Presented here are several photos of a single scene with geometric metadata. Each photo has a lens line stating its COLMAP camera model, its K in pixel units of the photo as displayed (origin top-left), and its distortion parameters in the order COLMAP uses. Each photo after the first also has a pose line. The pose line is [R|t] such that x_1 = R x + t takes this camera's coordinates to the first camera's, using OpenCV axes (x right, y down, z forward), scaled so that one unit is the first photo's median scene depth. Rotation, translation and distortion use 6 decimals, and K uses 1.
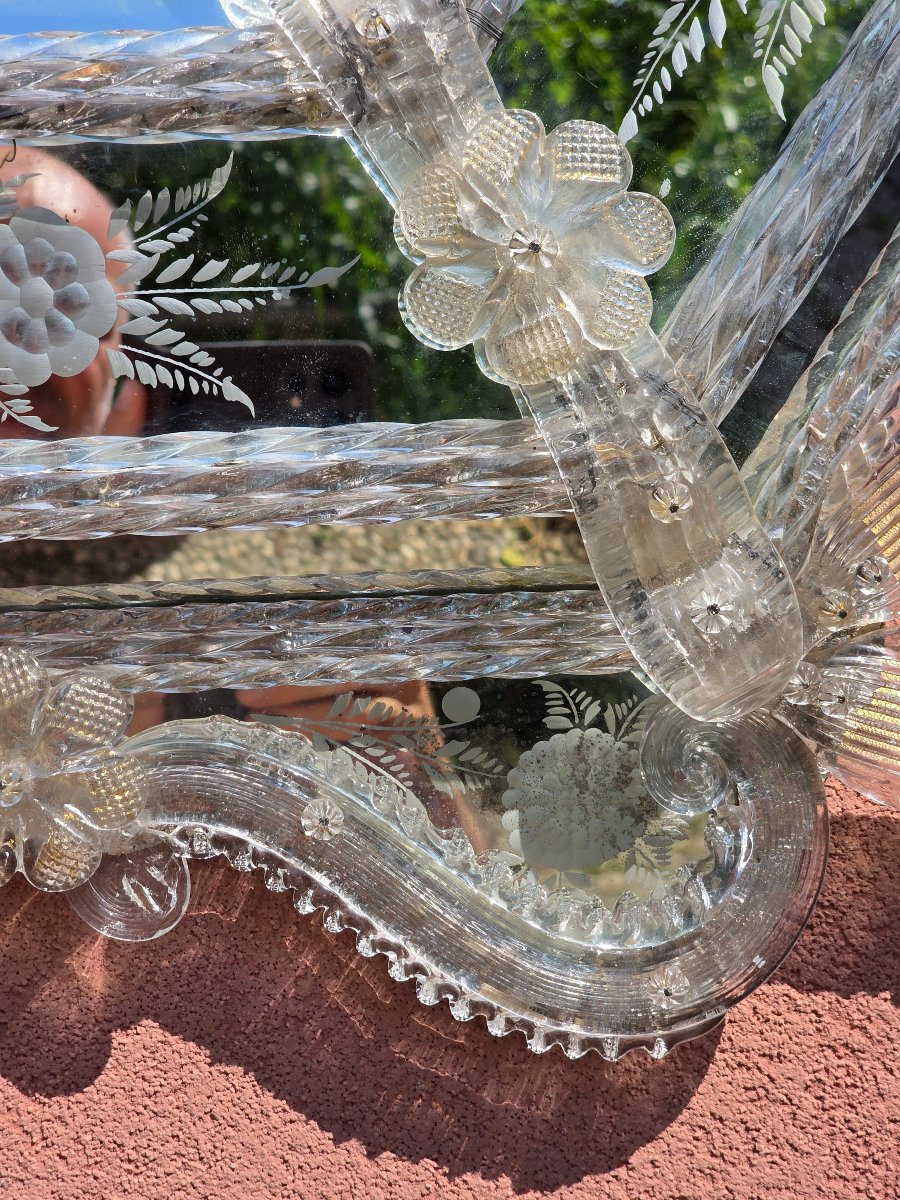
lens RADIAL K [[2410.6, 0, 451.7], [0, 2410.6, 601.6], [0, 0, 1]] dist [-0.030565, 0.000000]
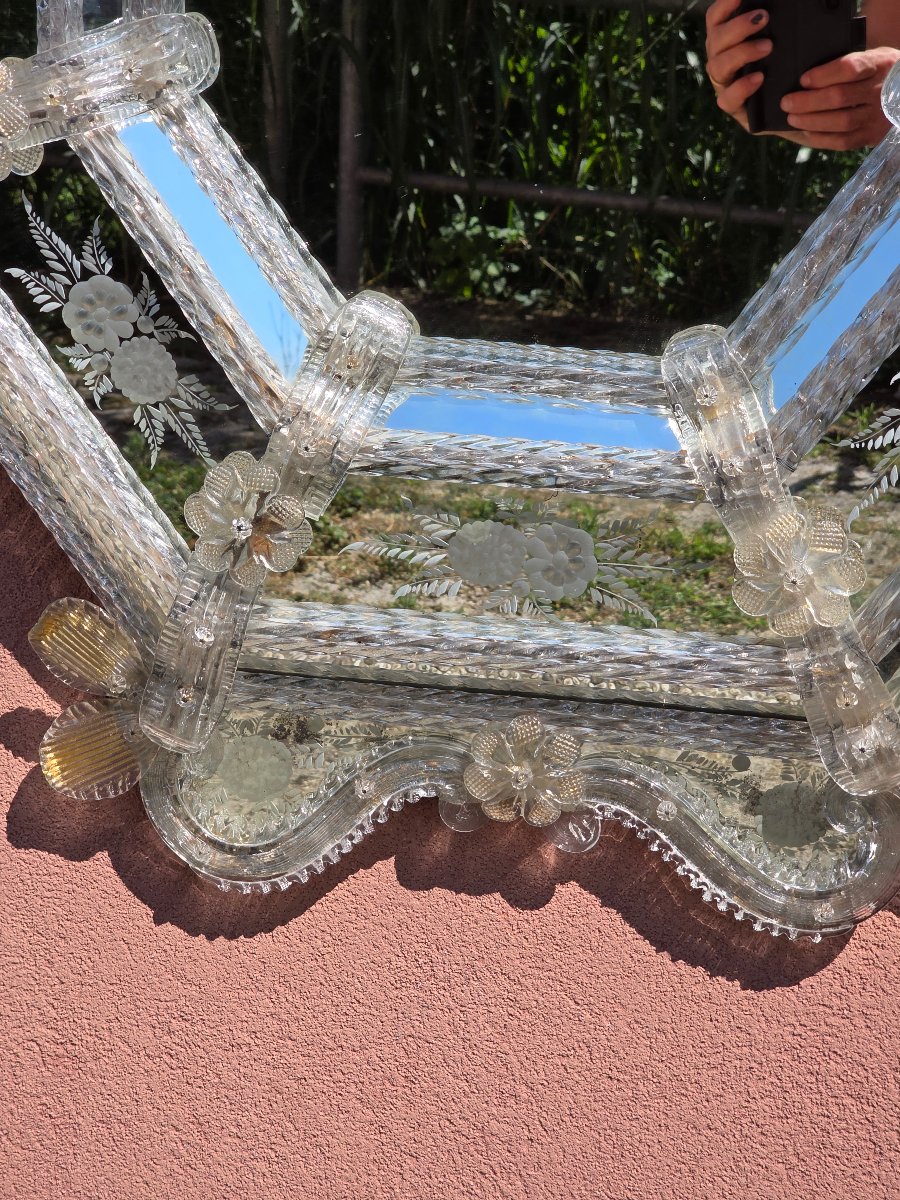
lens RADIAL K [[2410.6, 0, 445.0], [0, 2410.6, 602.8], [0, 0, 1]] dist [-0.030565, 0.000000]
pose [[0.972838, 0.140960, -0.183621, 0.115612], [-0.105698, 0.976195, 0.189398, -0.452944], [0.205947, -0.164845, 0.964579, -1.007480]]
